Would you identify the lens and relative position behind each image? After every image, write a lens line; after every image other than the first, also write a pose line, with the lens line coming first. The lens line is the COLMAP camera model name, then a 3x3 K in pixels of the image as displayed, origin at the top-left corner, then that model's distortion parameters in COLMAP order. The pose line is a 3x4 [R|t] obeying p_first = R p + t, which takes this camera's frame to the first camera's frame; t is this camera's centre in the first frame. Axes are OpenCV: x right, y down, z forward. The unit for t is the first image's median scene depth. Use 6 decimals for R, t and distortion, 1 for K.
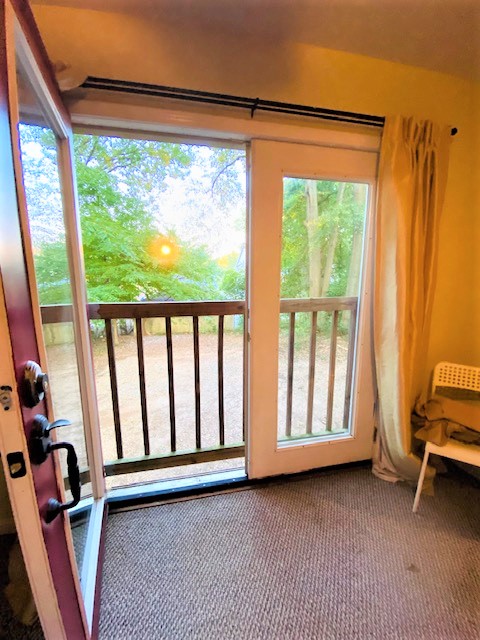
lens RADIAL K [[270.6, 0, 240.0], [0, 270.6, 320.0], [0, 0, 1]] dist [0.000162, 0.000043]
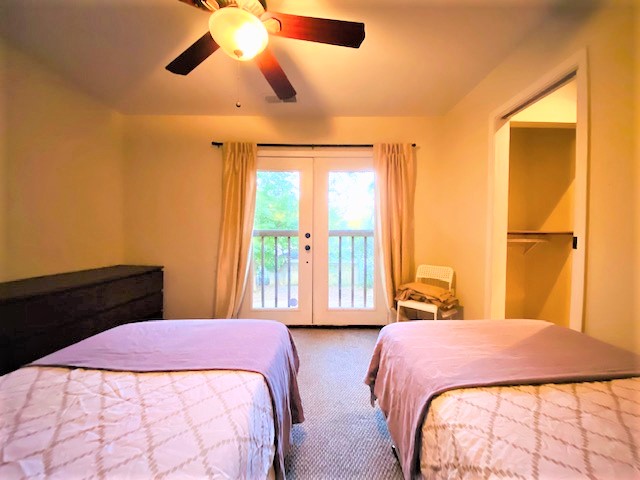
lens RADIAL K [[270.6, 0, 320.0], [0, 270.6, 240.0], [0, 0, 1]] dist [0.000162, 0.000043]
pose [[0.975596, -0.000070, -0.219575, 0.564302], [-0.031767, 0.989434, -0.141461, 0.312236], [0.217265, 0.144984, 0.965285, -1.017546]]
